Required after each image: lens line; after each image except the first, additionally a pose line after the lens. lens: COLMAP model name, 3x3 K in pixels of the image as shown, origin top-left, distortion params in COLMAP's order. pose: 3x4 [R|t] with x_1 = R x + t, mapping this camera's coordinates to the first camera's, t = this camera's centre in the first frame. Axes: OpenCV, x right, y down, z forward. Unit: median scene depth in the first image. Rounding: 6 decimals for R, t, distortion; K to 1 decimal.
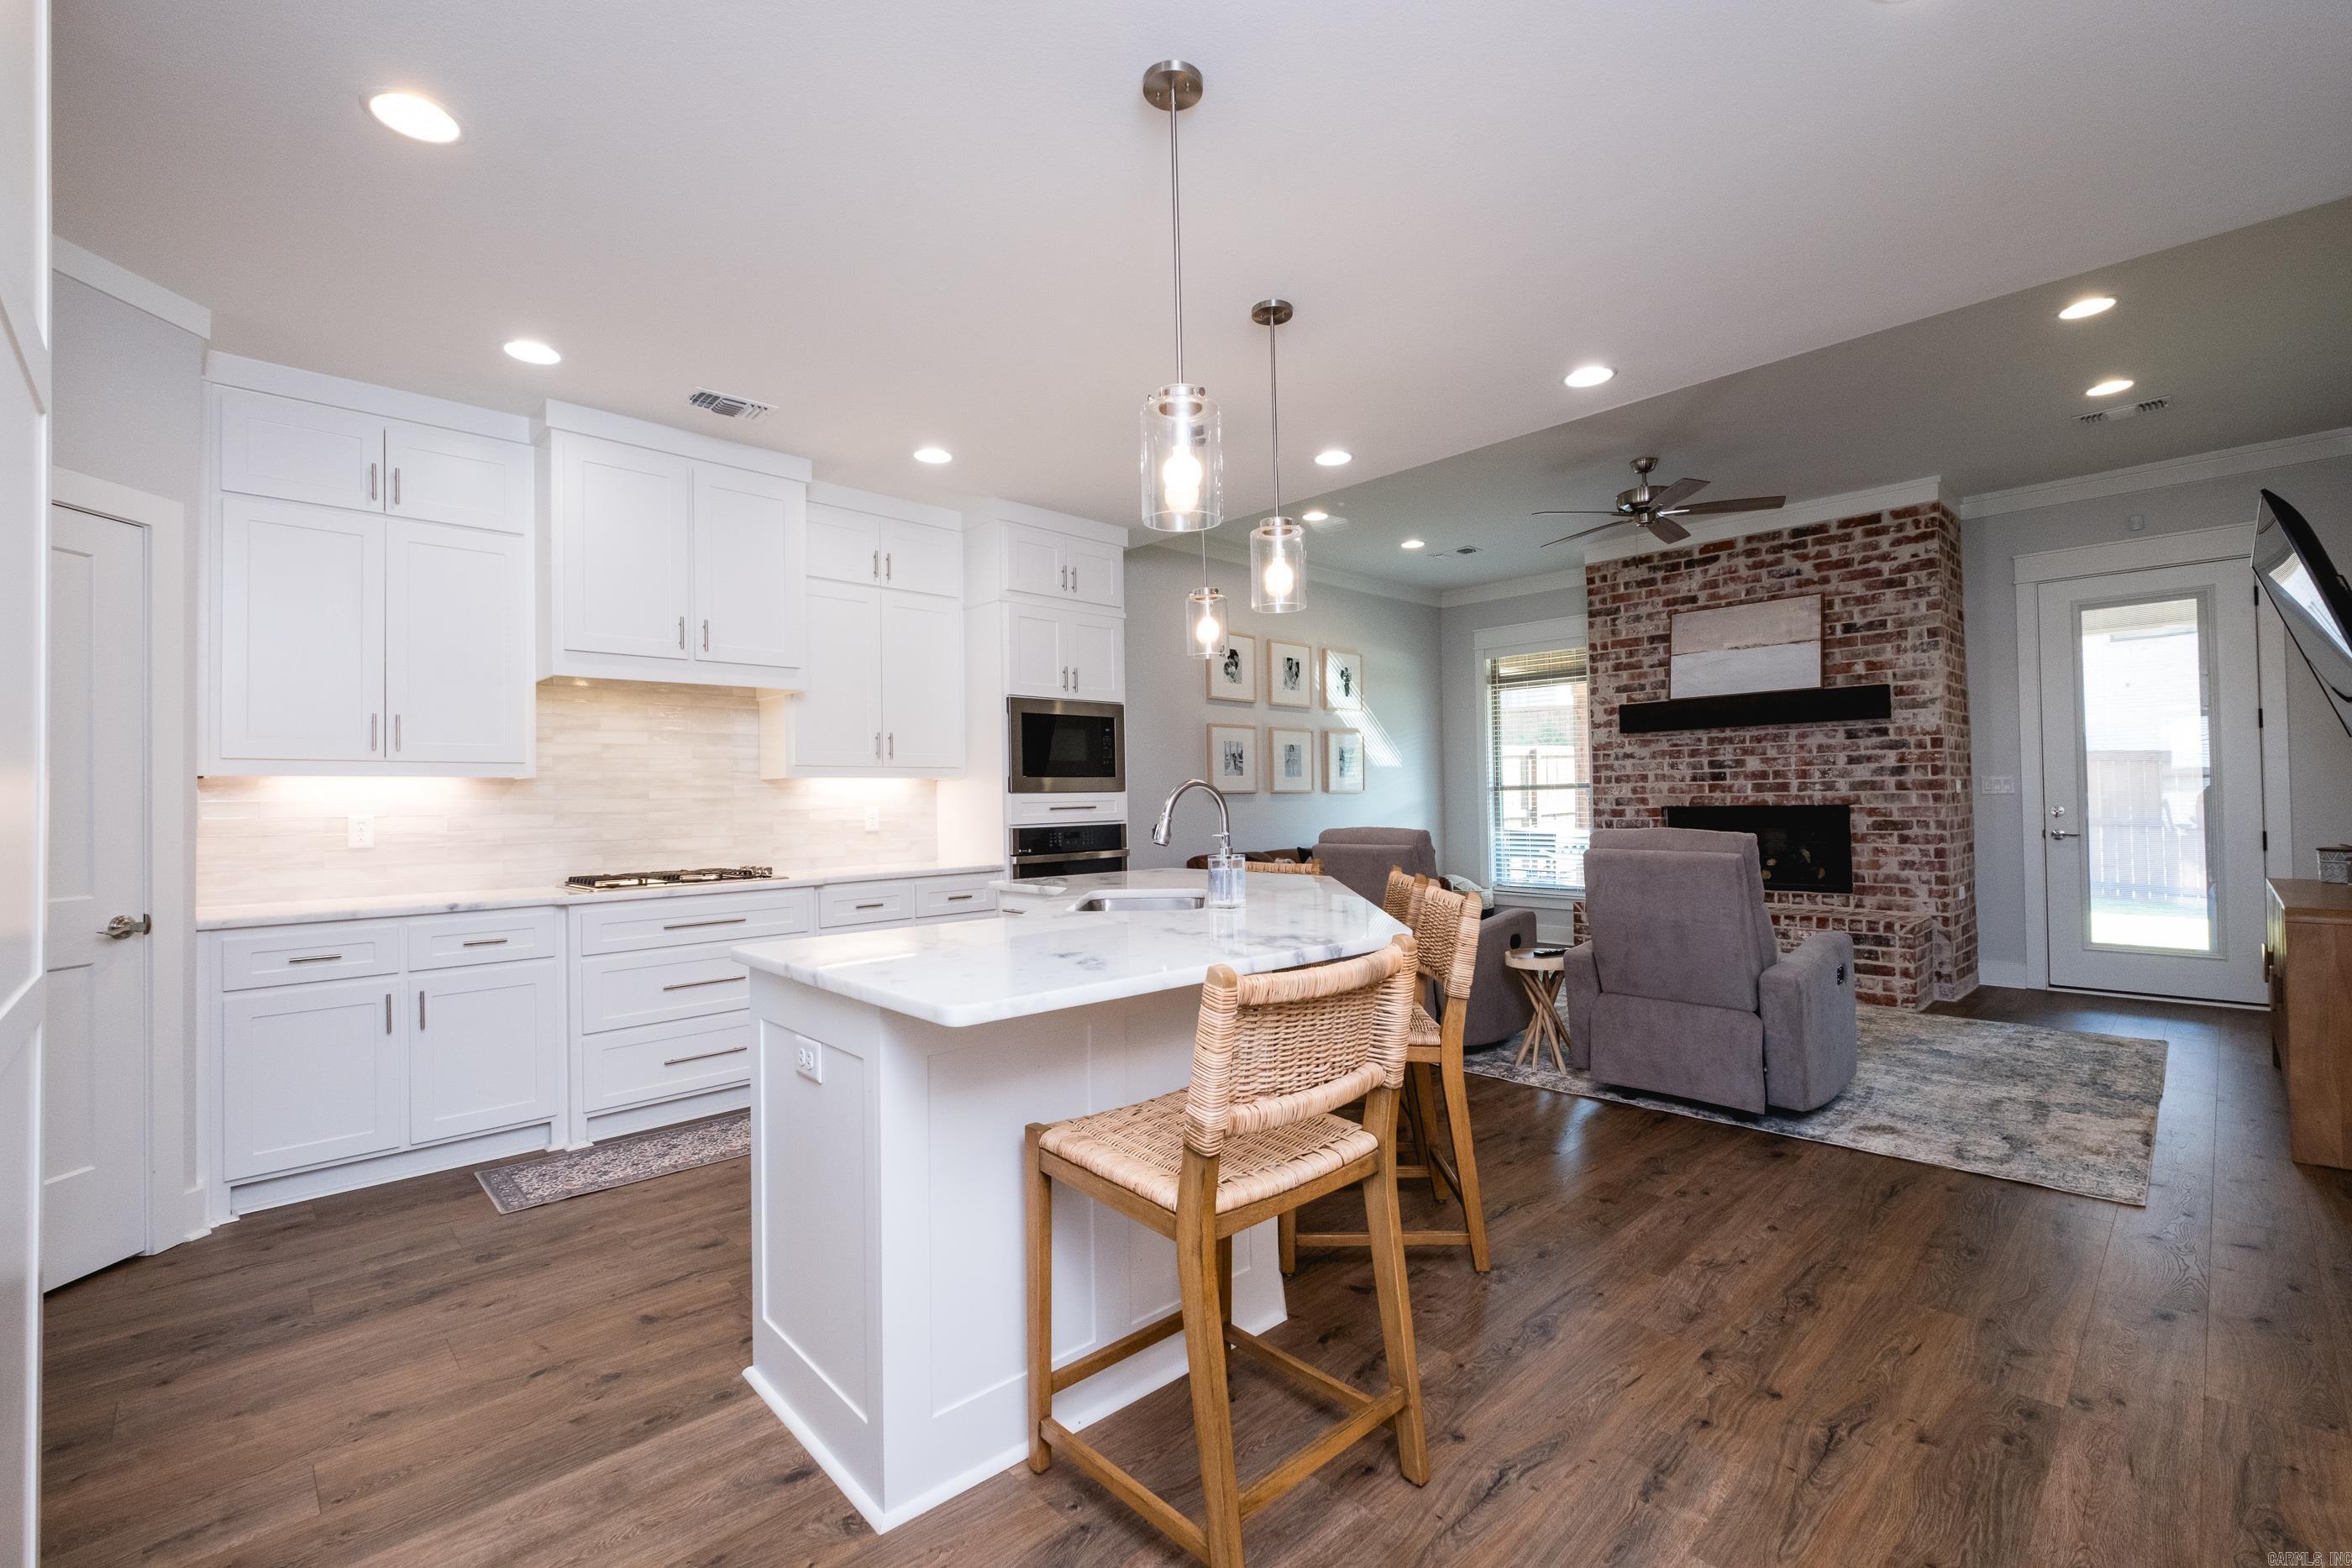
lens RADIAL K [[1011.4, 0, 1176.0], [0, 1011.4, 784.0], [0, 0, 1]] dist [0.001995, -0.004828]
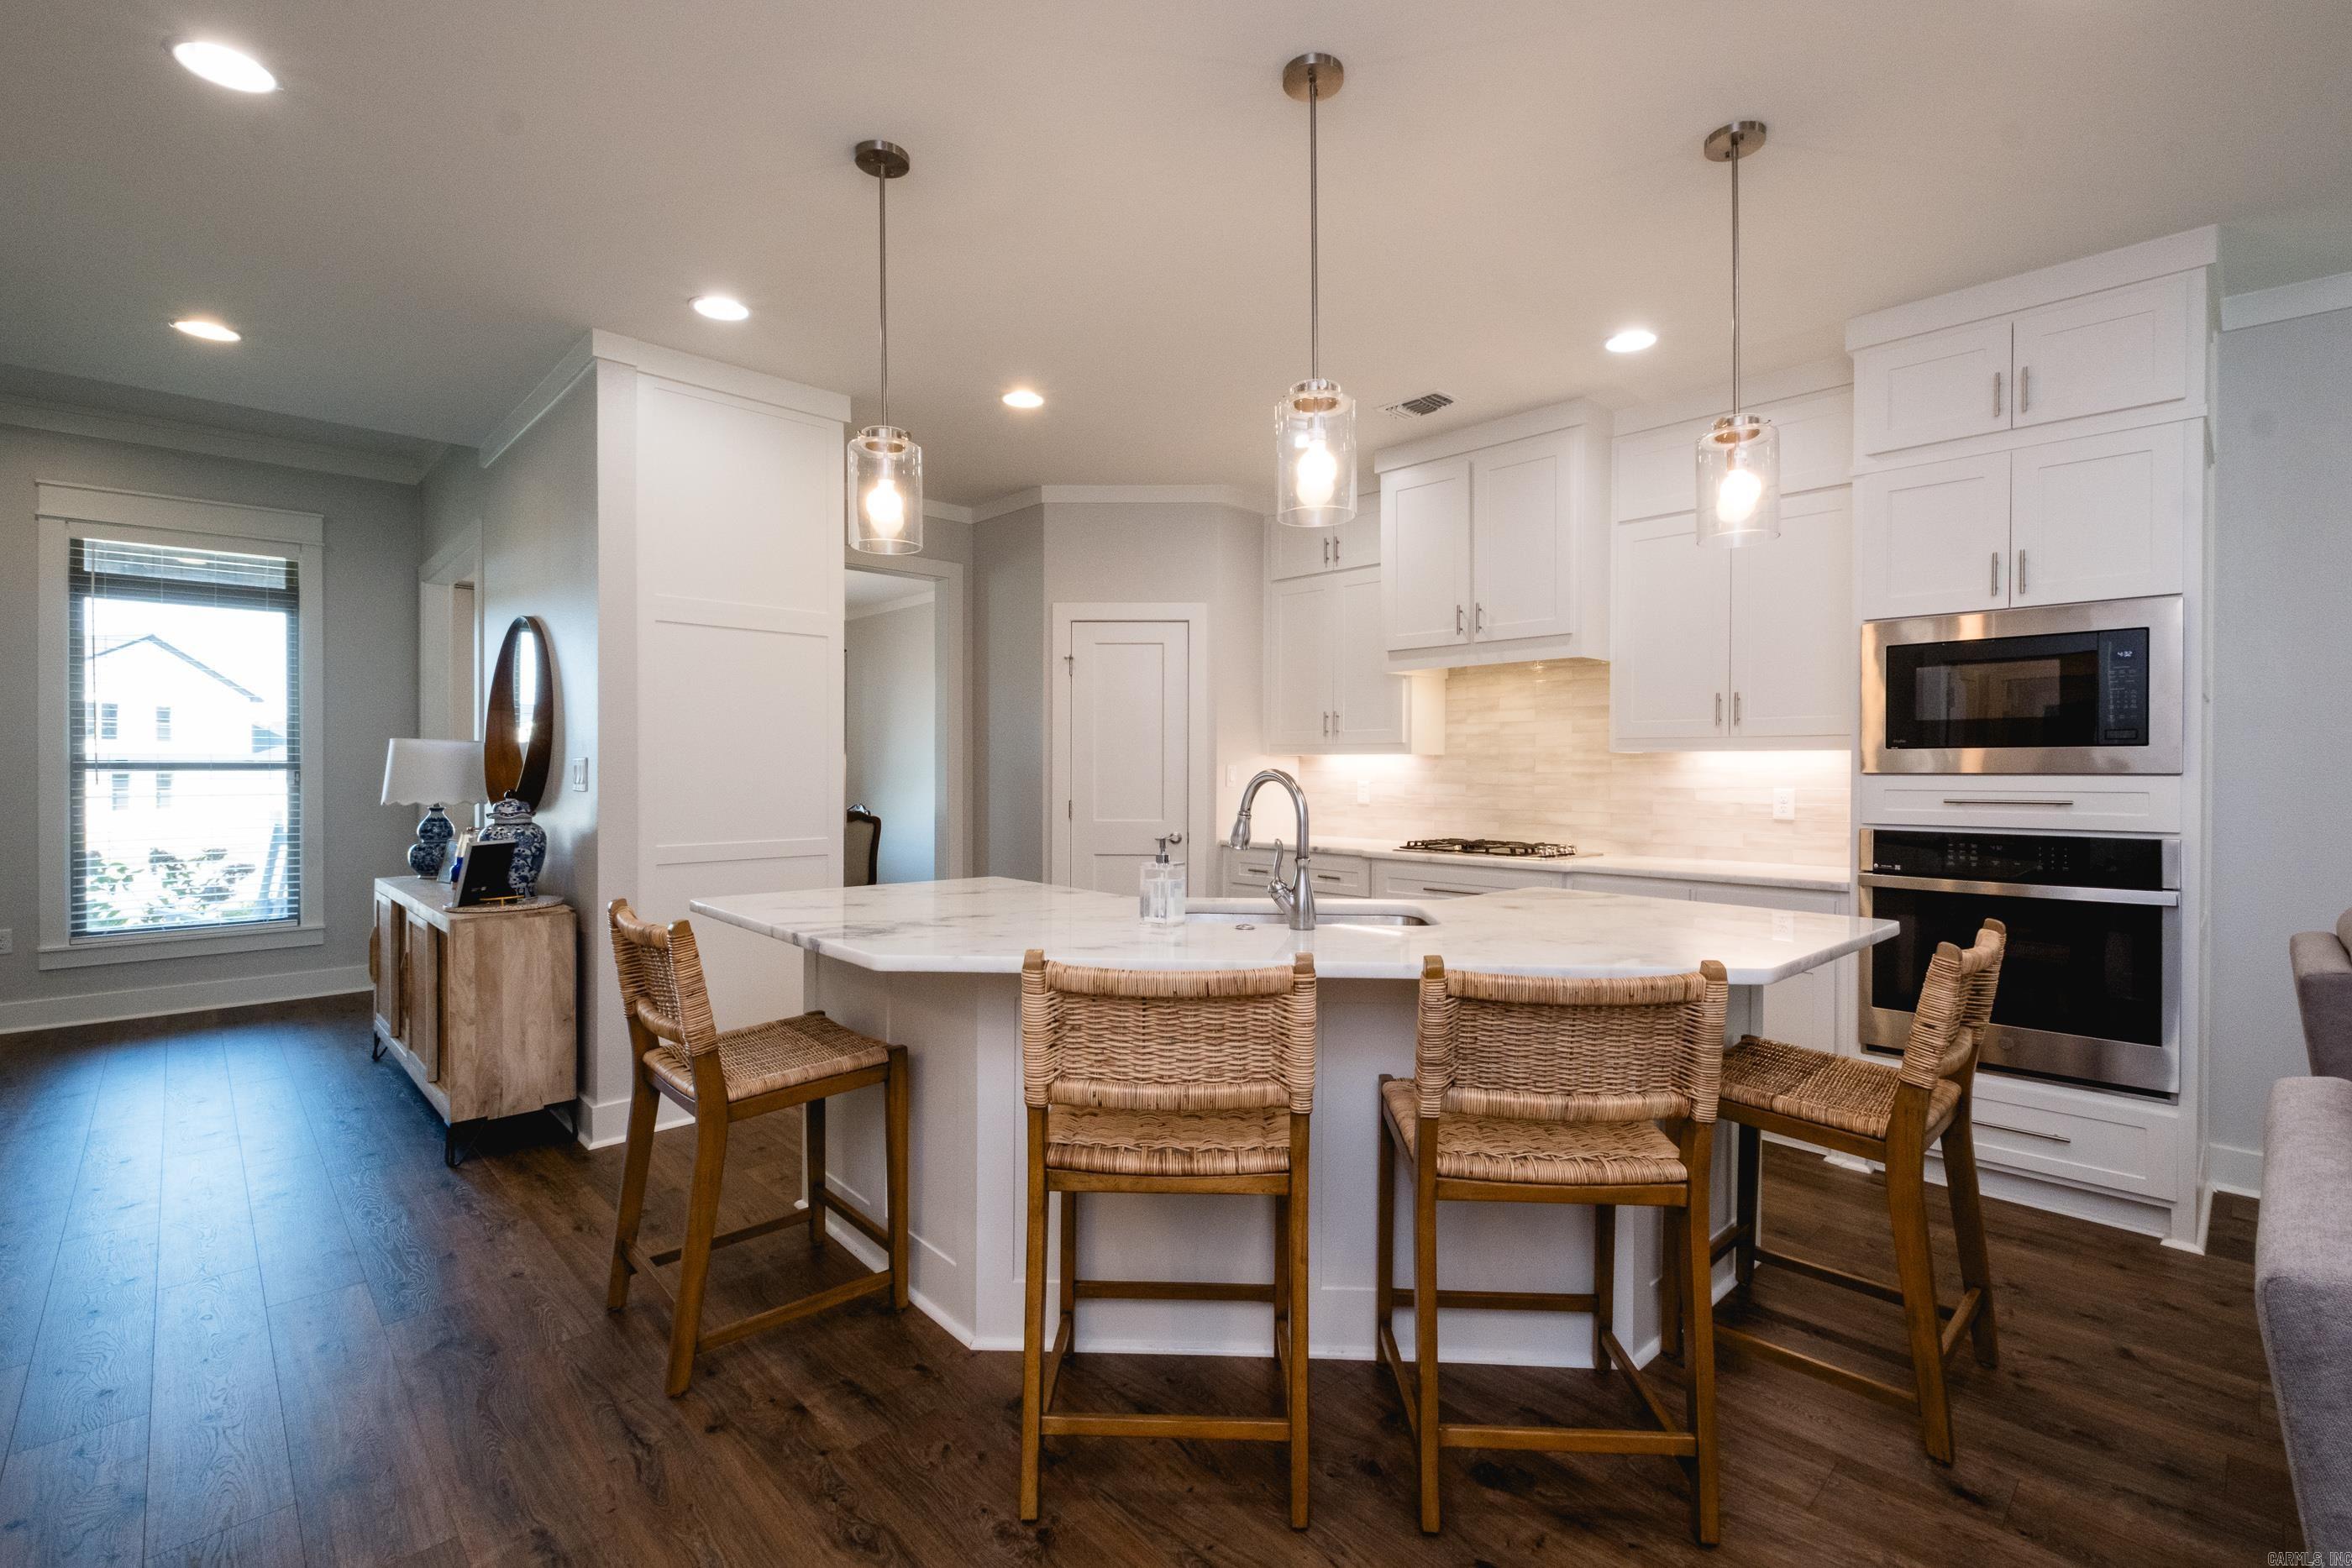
lens RADIAL K [[1043.7, 0, 1177.5], [0, 1043.7, 772.4], [0, 0, 1]] dist [-0.000290, -0.000089]
pose [[-0.003654, 0.021455, -0.999763, 0.412393], [0.013760, 0.999676, 0.021403, -0.010102], [0.999899, -0.013679, -0.003948, 0.463817]]
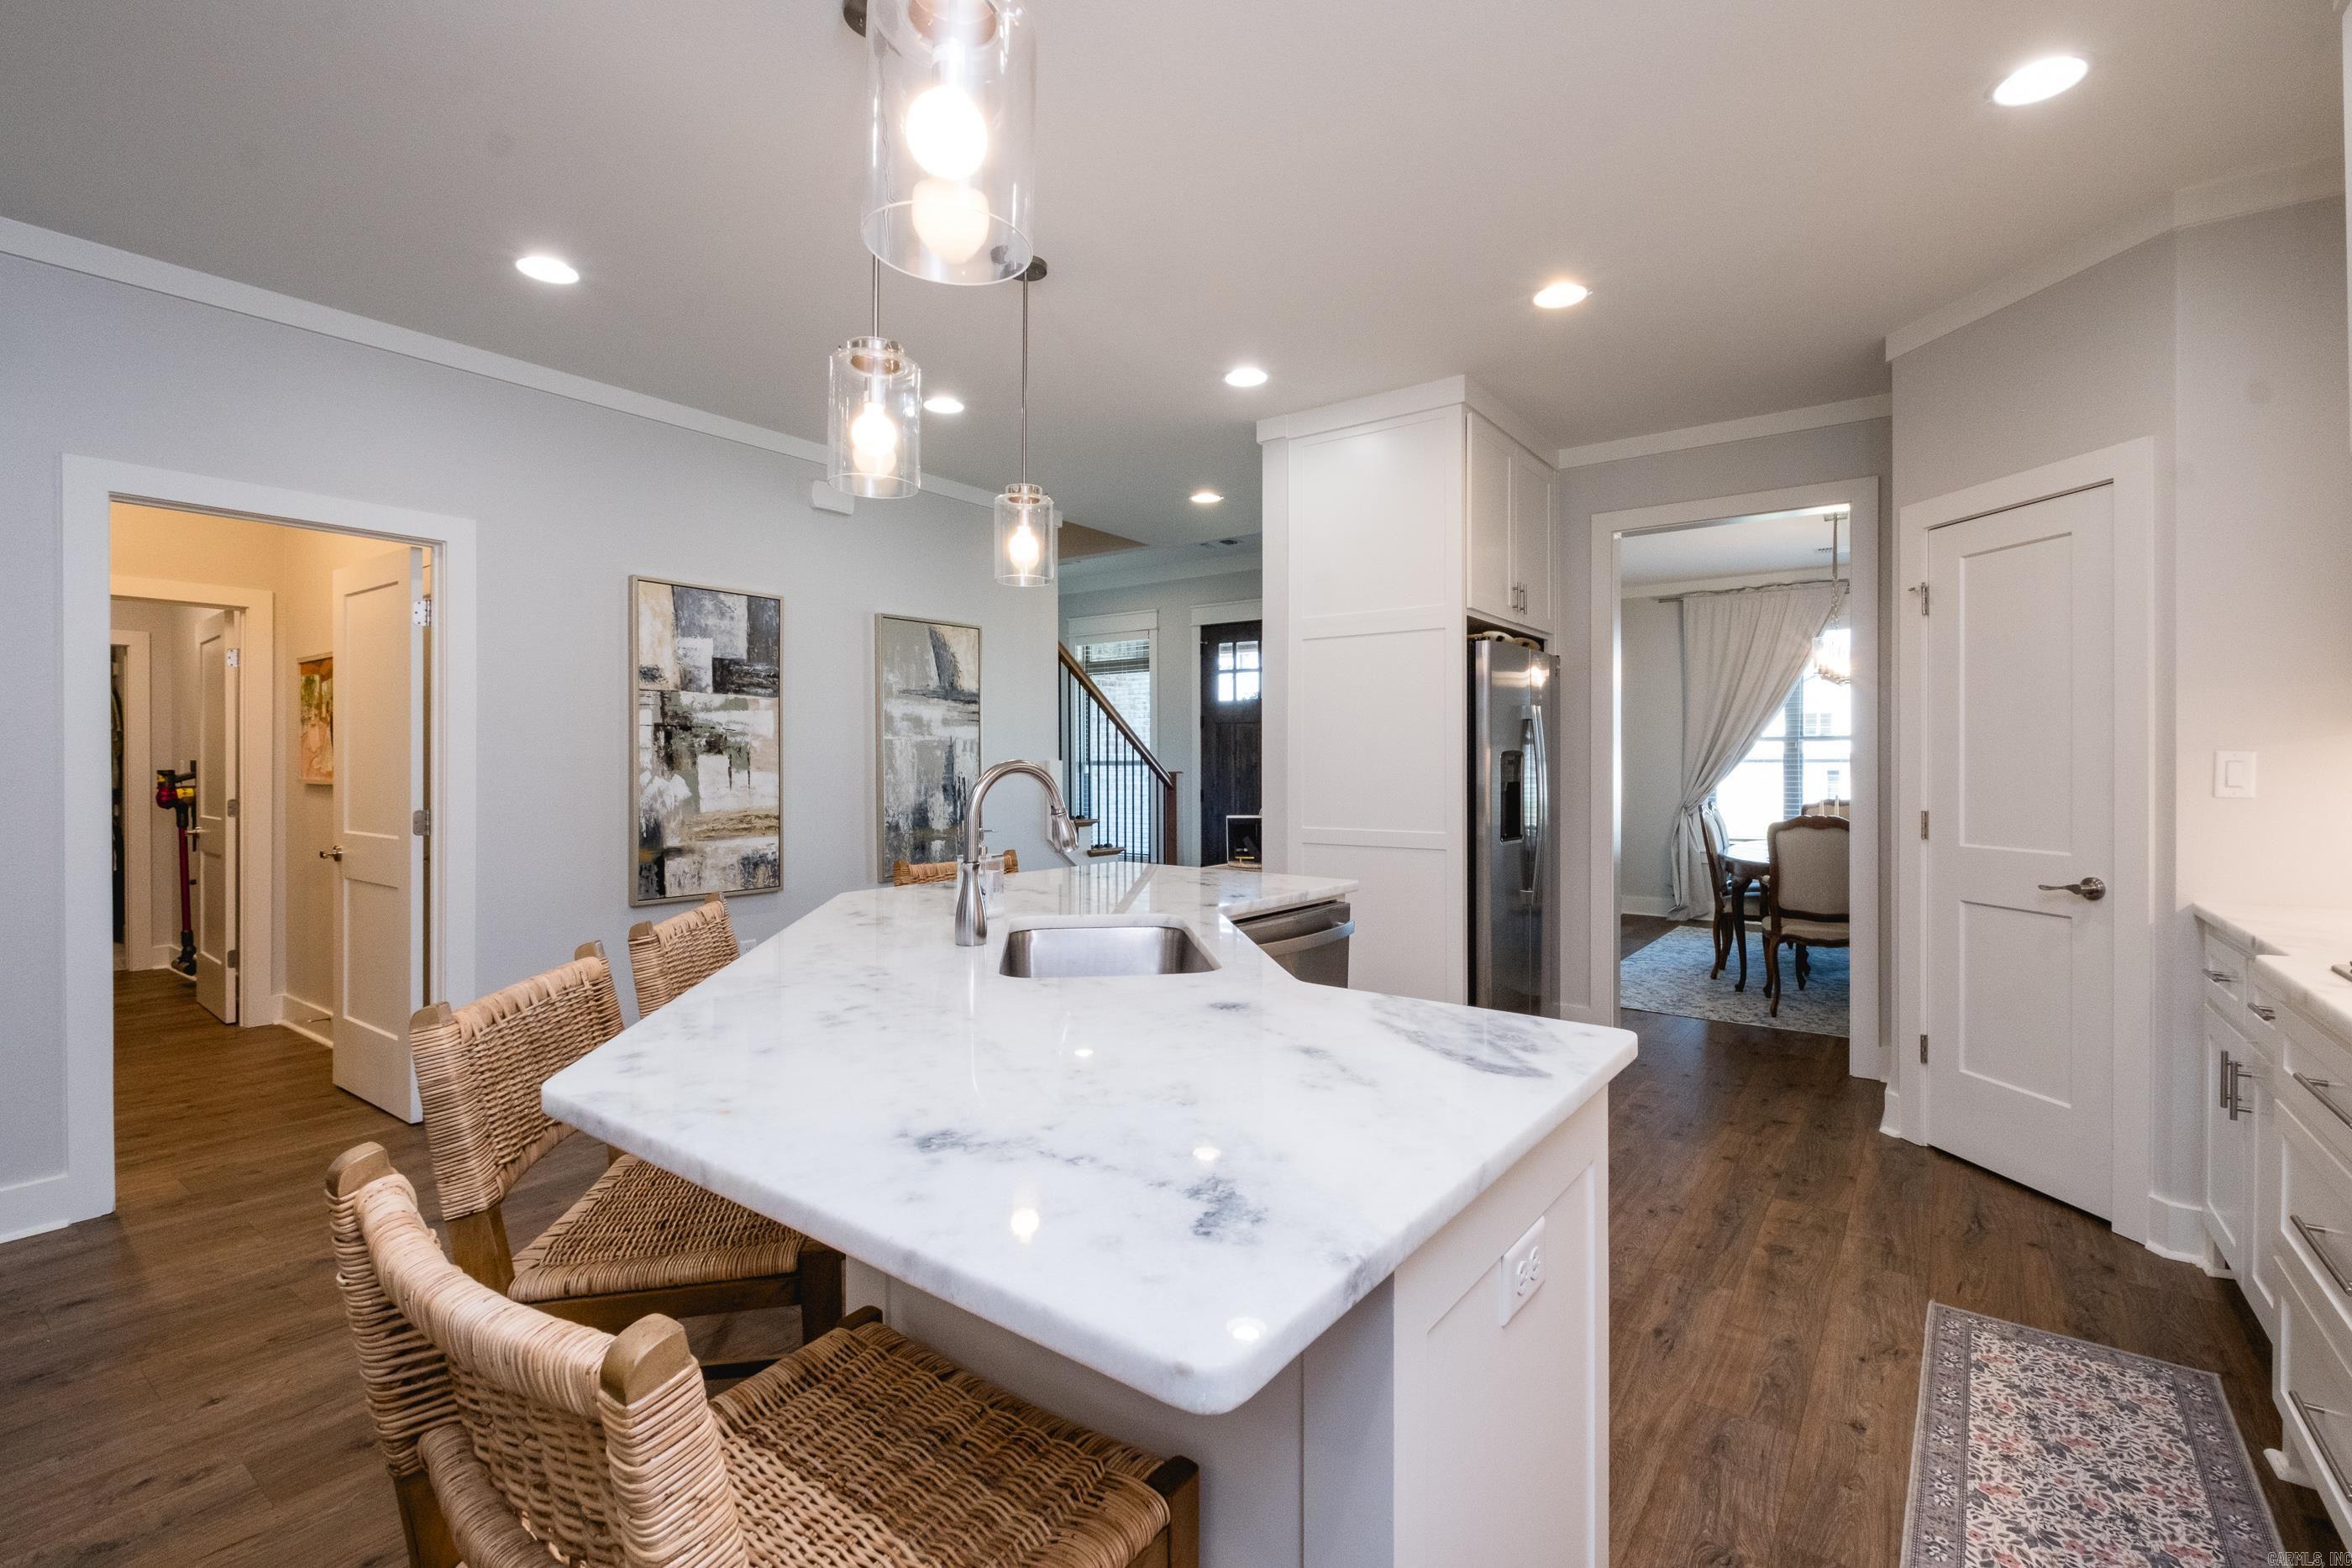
lens RADIAL K [[1043.7, 0, 1177.5], [0, 1043.7, 772.4], [0, 0, 1]] dist [-0.000290, -0.000089]
pose [[-0.986974, 0.018354, -0.159832, 0.012426], [0.020472, 0.999723, -0.011615, 0.008172], [0.159575, -0.014736, -0.987076, 0.855684]]
